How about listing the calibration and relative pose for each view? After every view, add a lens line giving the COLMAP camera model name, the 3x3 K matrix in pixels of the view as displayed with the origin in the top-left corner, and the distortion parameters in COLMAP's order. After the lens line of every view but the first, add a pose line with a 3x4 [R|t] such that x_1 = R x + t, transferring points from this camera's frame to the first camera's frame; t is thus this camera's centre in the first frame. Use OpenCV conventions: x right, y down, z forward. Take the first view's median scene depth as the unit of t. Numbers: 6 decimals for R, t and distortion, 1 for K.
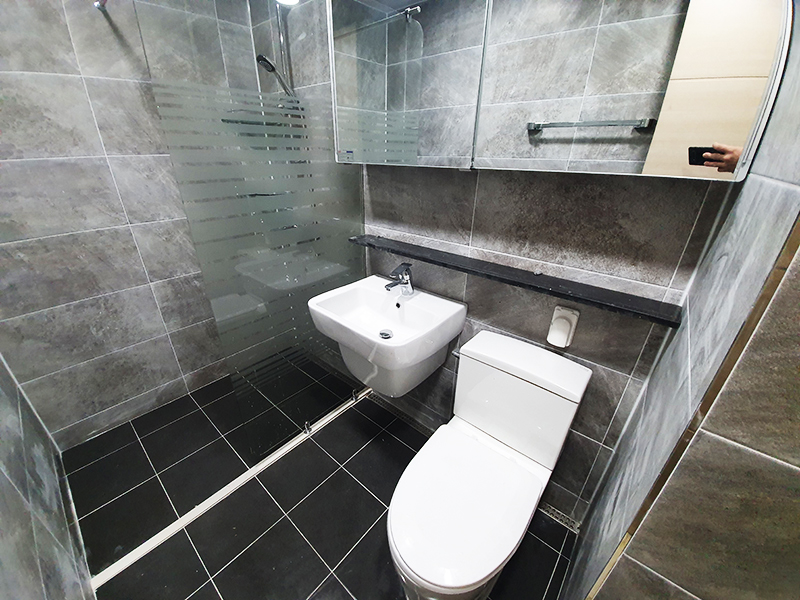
lens RADIAL K [[315.8, 0, 393.1], [0, 315.8, 303.0], [0, 0, 1]] dist [0.001933, -0.009964]
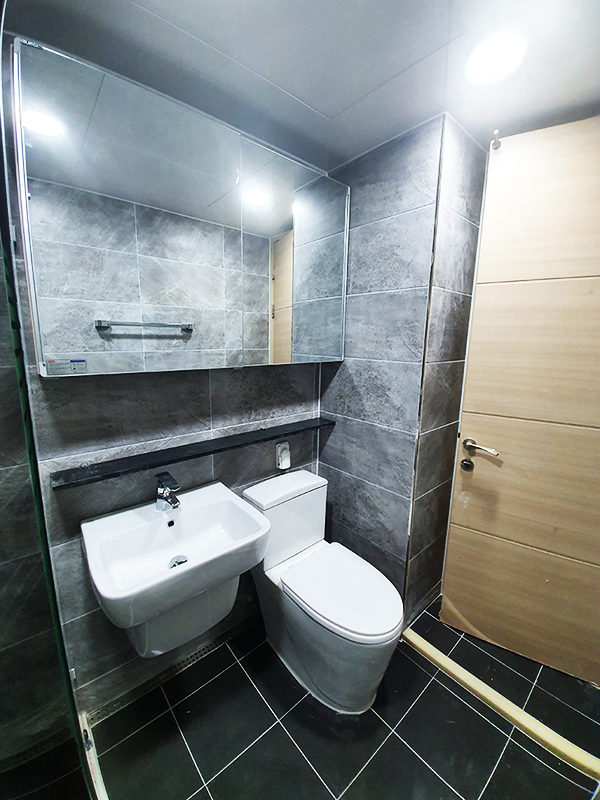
lens RADIAL K [[315.8, 0, 299.2], [0, 315.8, 393.2], [0, 0, 1]] dist [0.001933, -0.009964]
pose [[0.150004, -0.175268, 0.973026, -0.665370], [0.416474, 0.903786, 0.098591, -0.237676], [-0.896688, 0.390451, 0.208566, 0.374835]]
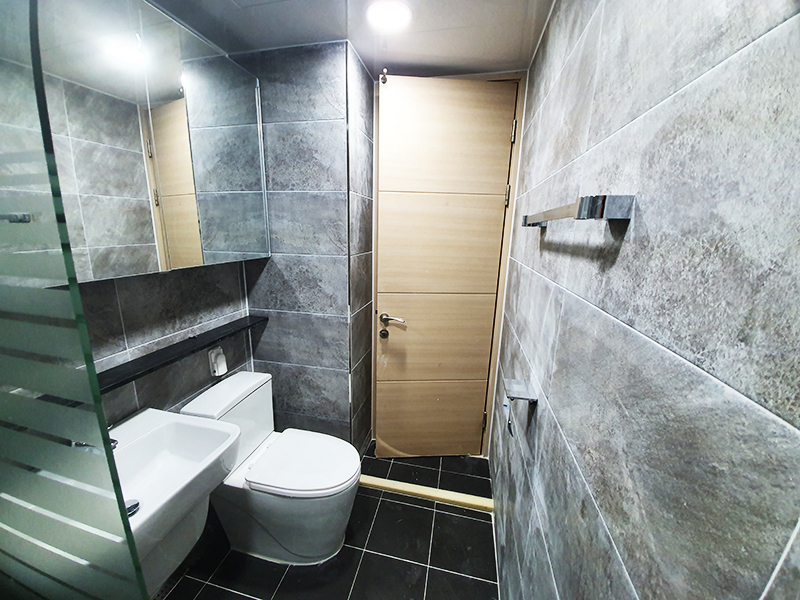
lens RADIAL K [[315.8, 0, 393.1], [0, 315.8, 303.0], [0, 0, 1]] dist [0.001933, -0.009964]
pose [[-0.470226, -0.218353, 0.855108, -0.748281], [0.357283, 0.838865, 0.410676, -0.336851], [-0.806992, 0.498626, -0.316442, 0.513215]]
